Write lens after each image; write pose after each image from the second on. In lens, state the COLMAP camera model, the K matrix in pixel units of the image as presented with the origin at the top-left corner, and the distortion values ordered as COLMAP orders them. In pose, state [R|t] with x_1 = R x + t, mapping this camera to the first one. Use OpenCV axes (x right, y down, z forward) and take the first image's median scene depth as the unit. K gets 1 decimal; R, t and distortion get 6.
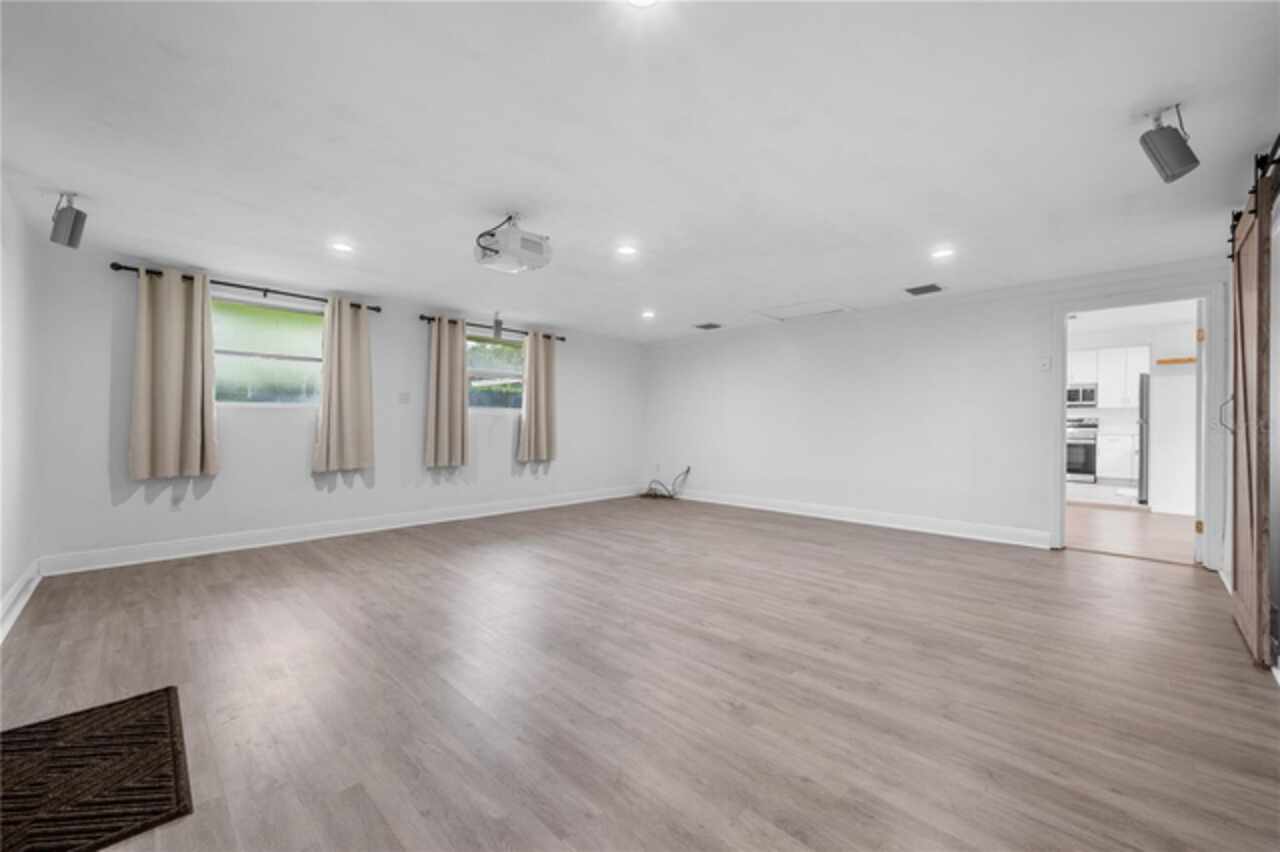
lens RADIAL K [[504.5, 0, 642.6], [0, 504.5, 425.0], [0, 0, 1]] dist [0.000019, -0.000223]
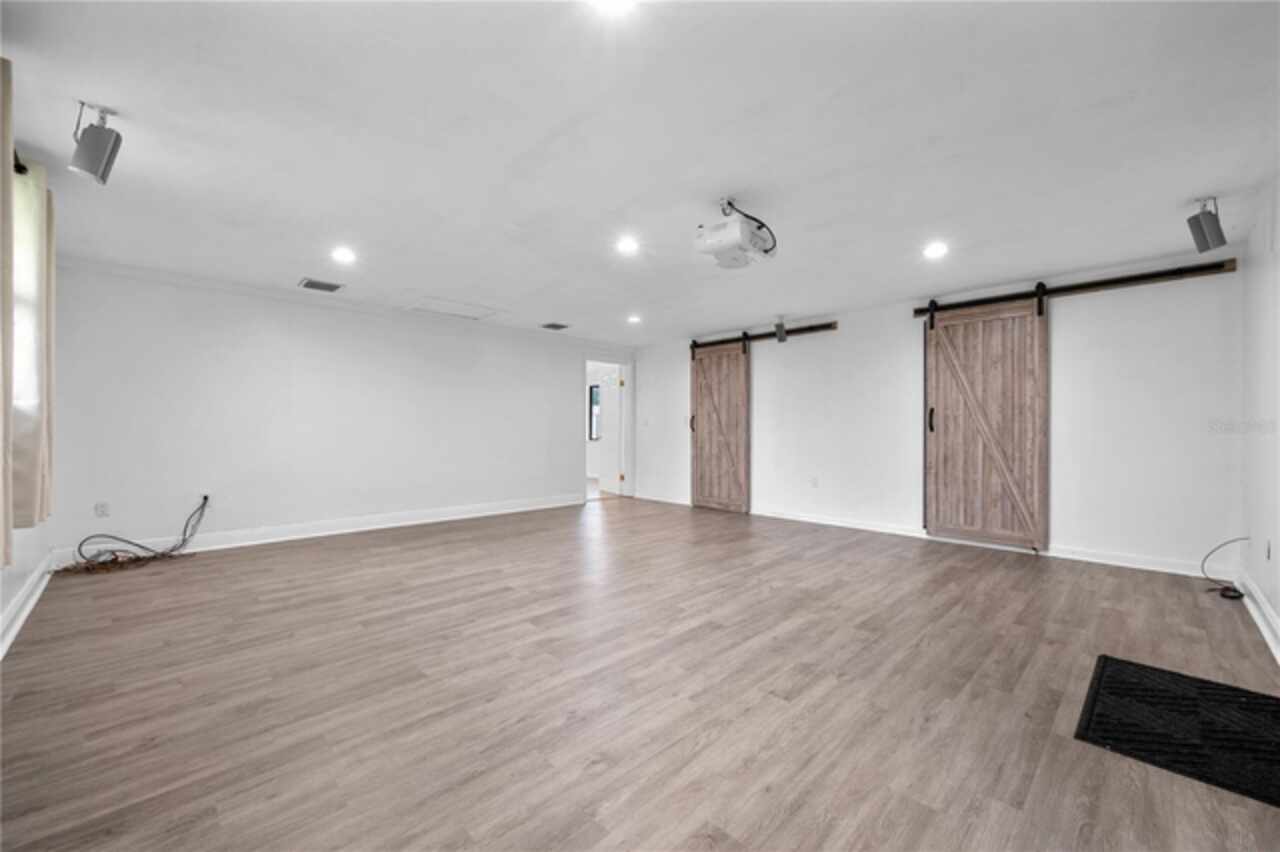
lens RADIAL K [[504.5, 0, 642.5], [0, 504.5, 427.6], [0, 0, 1]] dist [0.000019, -0.000223]
pose [[0.018788, 0.000794, 0.999823, -0.952594], [-0.002601, 0.999996, -0.000746, 0.001900], [-0.999820, -0.002586, 0.018790, 0.912811]]
